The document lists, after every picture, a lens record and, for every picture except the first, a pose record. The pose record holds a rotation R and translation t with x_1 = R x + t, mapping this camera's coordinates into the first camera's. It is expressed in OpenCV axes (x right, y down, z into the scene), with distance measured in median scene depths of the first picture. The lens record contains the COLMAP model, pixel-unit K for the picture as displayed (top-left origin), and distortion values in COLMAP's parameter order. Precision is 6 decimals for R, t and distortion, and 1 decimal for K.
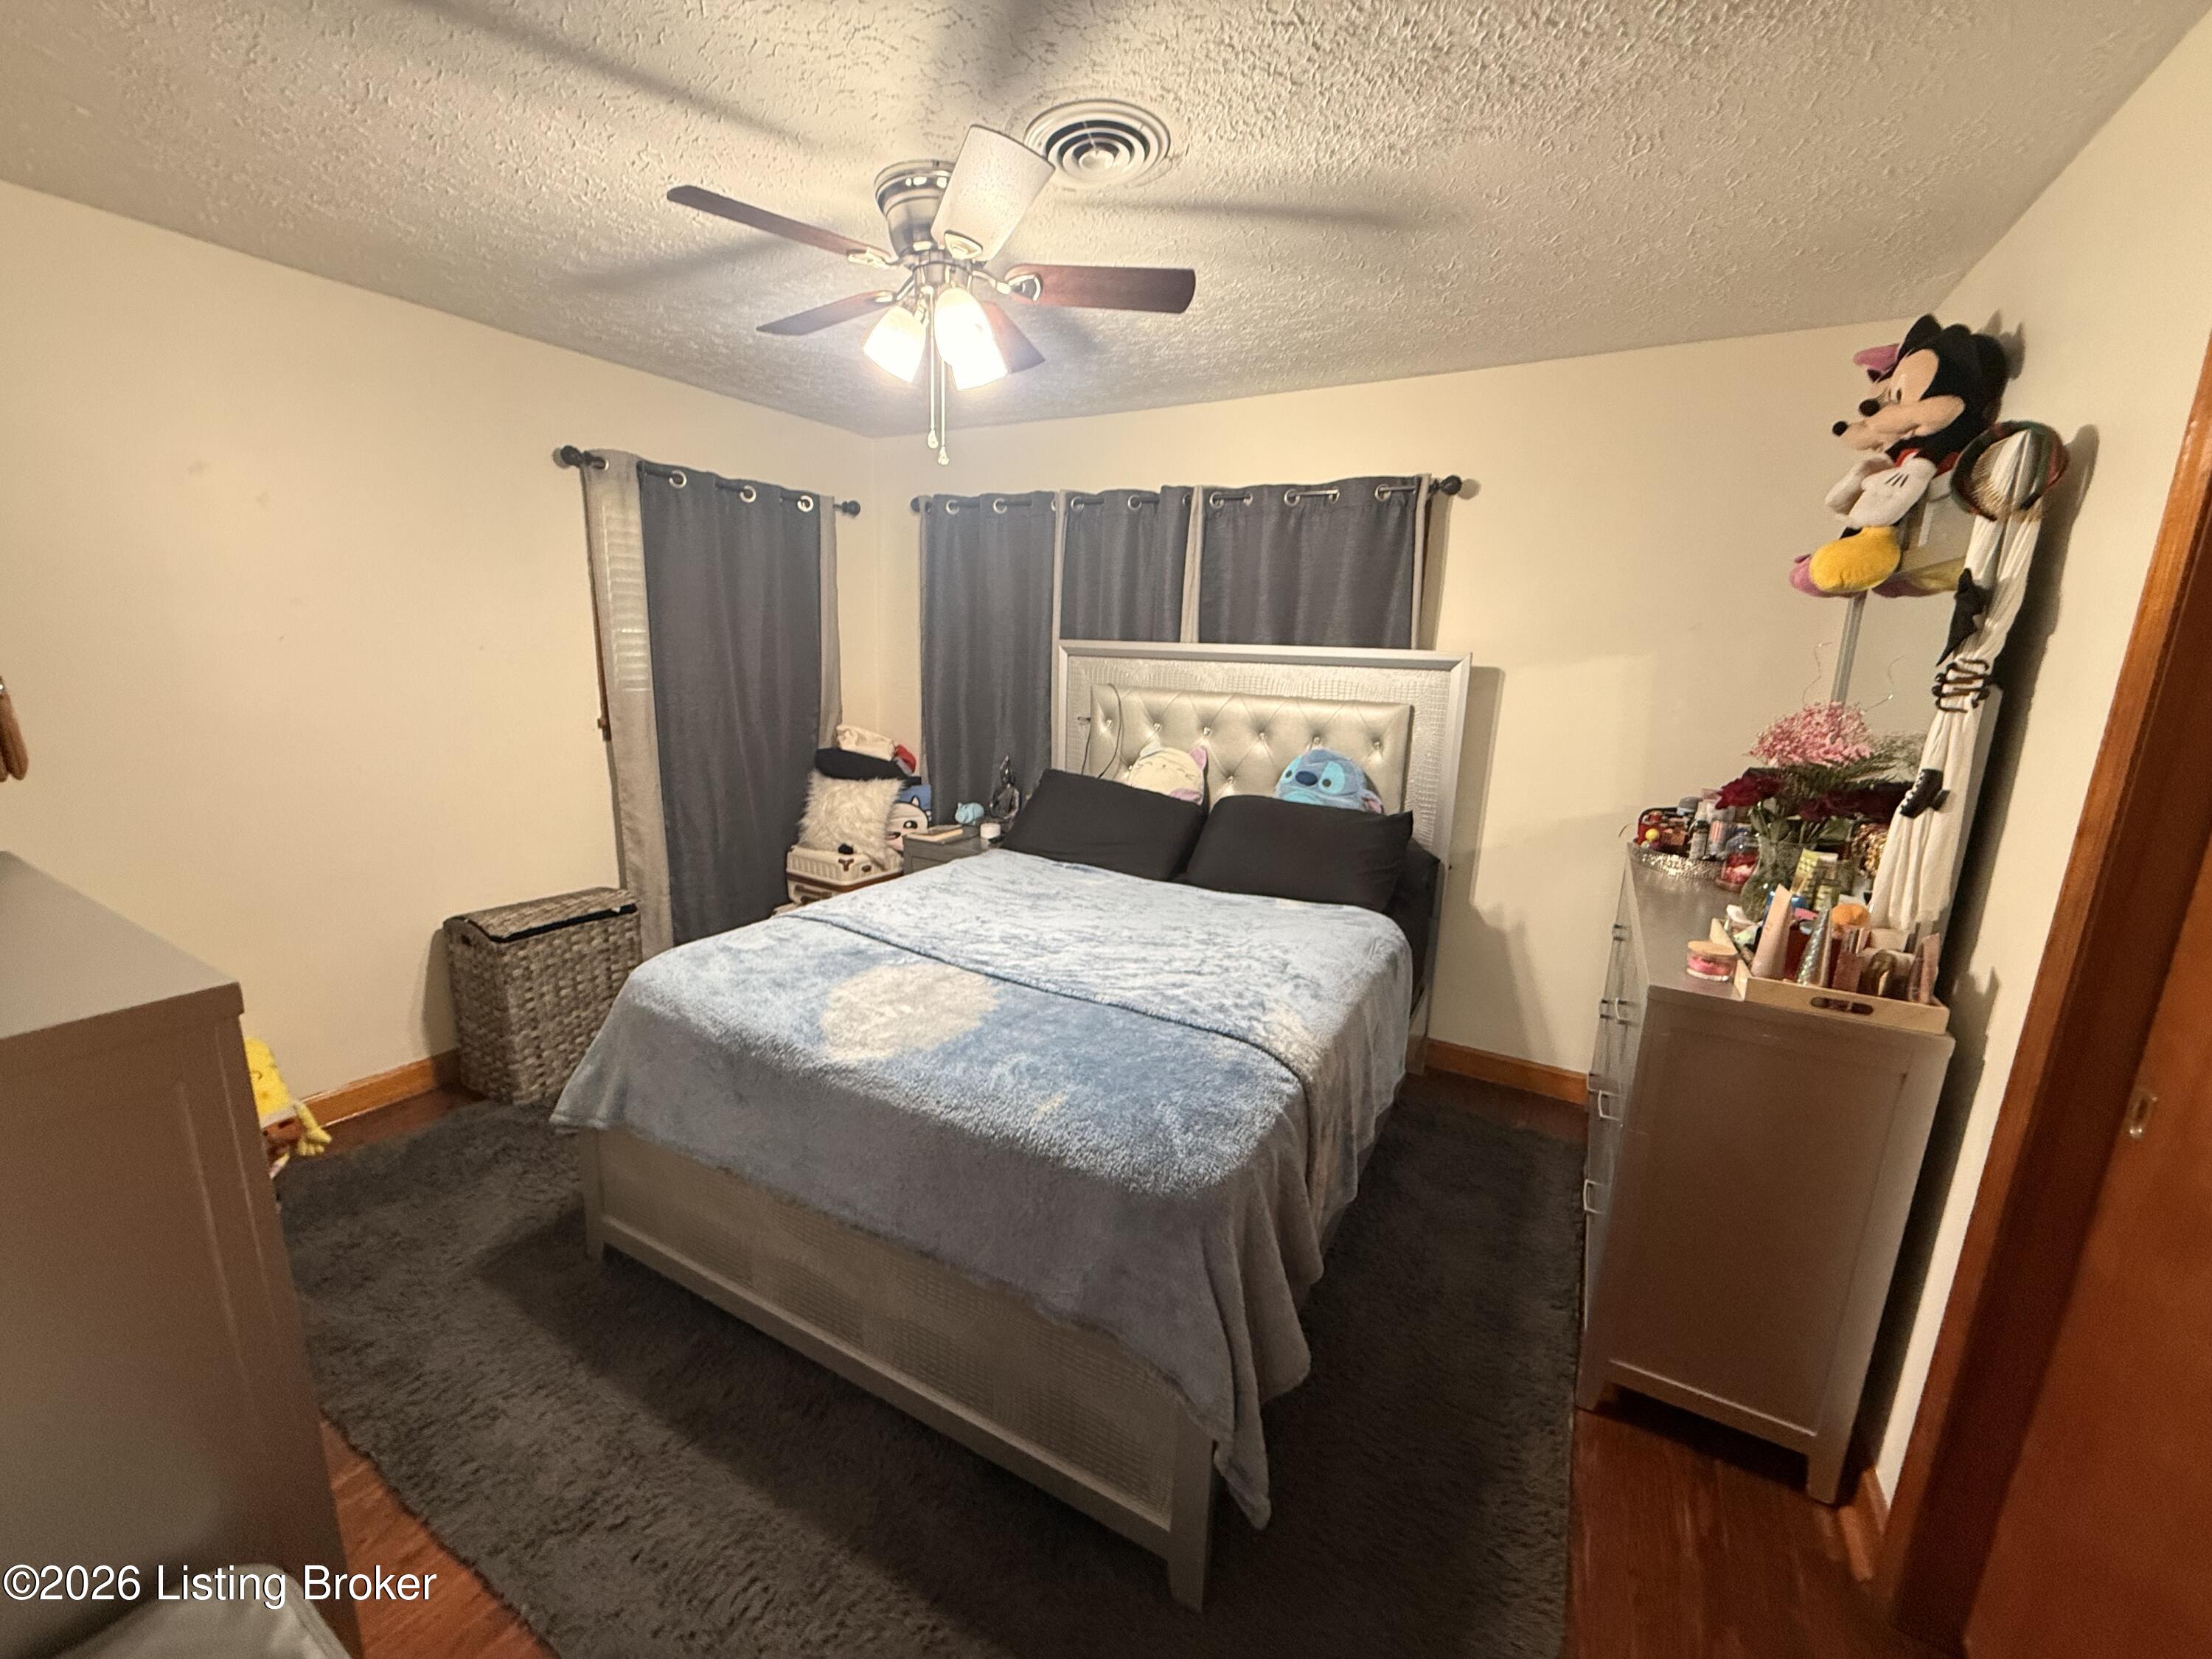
lens RADIAL K [[877.3, 0, 1104.8], [0, 877.3, 829.6], [0, 0, 1]] dist [-0.002434, 0.000387]
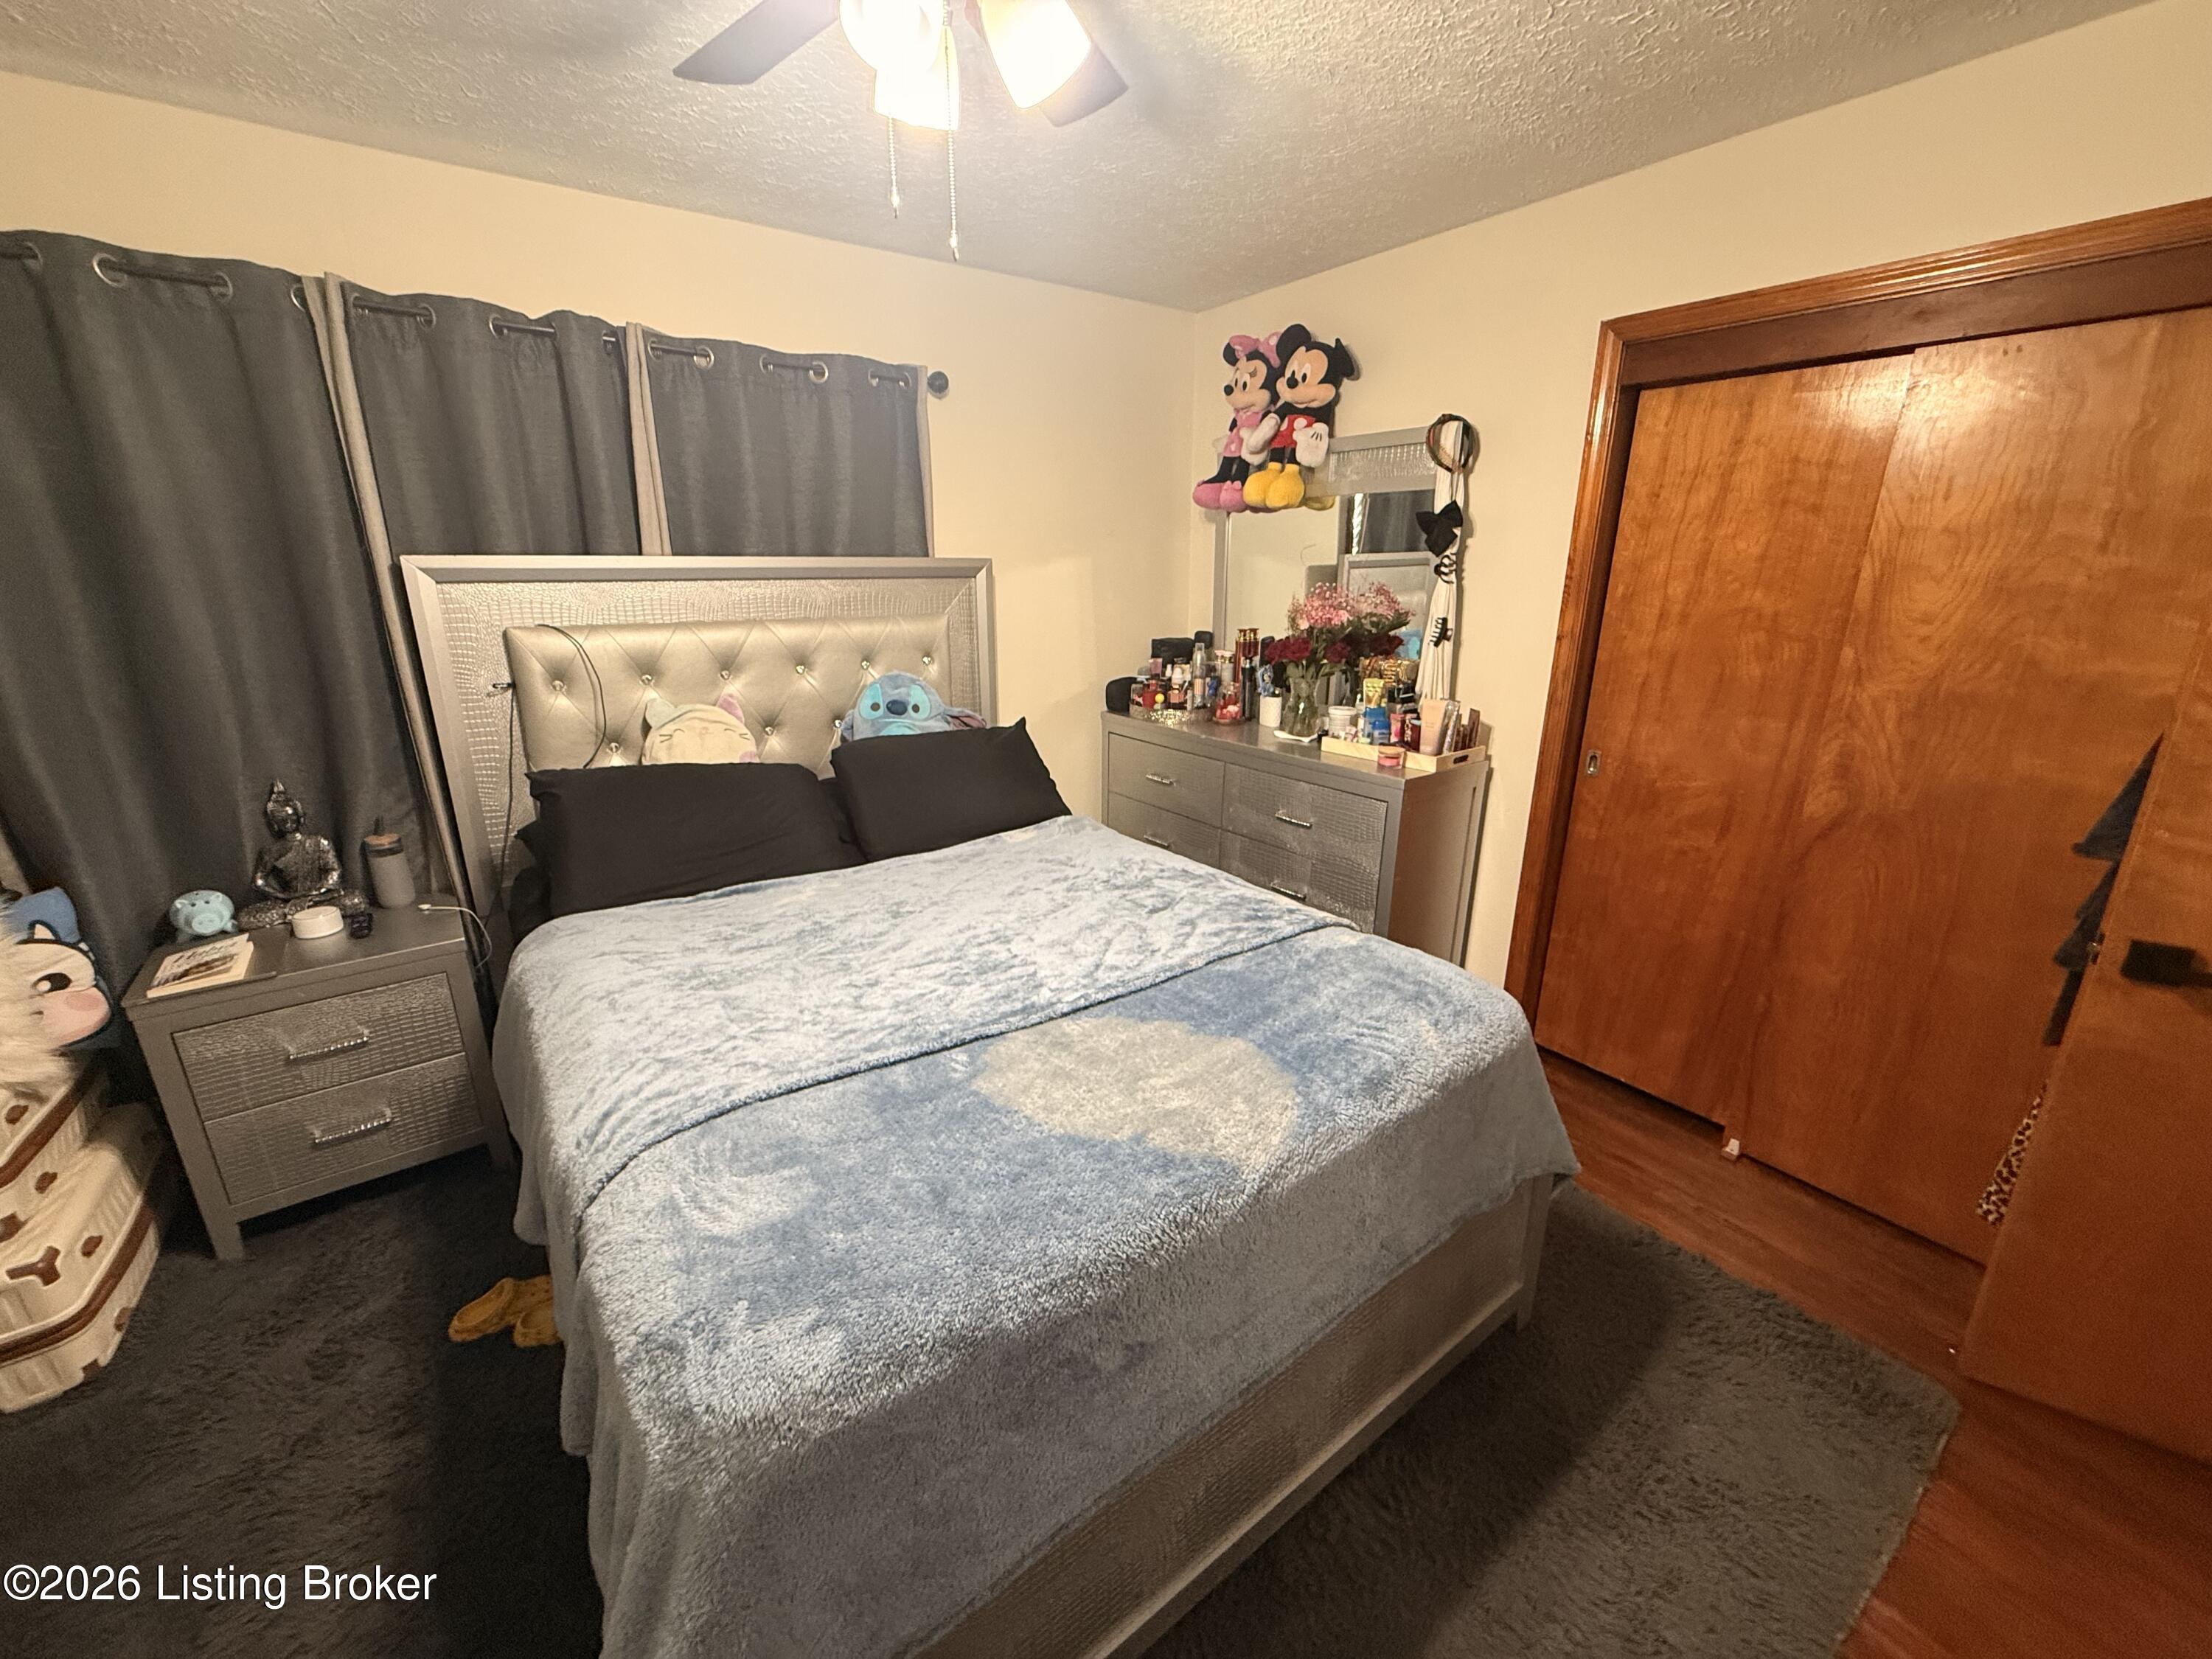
lens RADIAL K [[877.3, 0, 1101.8], [0, 877.3, 827.6], [0, 0, 1]] dist [-0.002434, 0.000387]
pose [[0.418030, -0.290587, 0.860703, -0.558380], [0.203060, 0.953376, 0.223252, -0.113806], [-0.885448, 0.081448, 0.457546, 0.481384]]
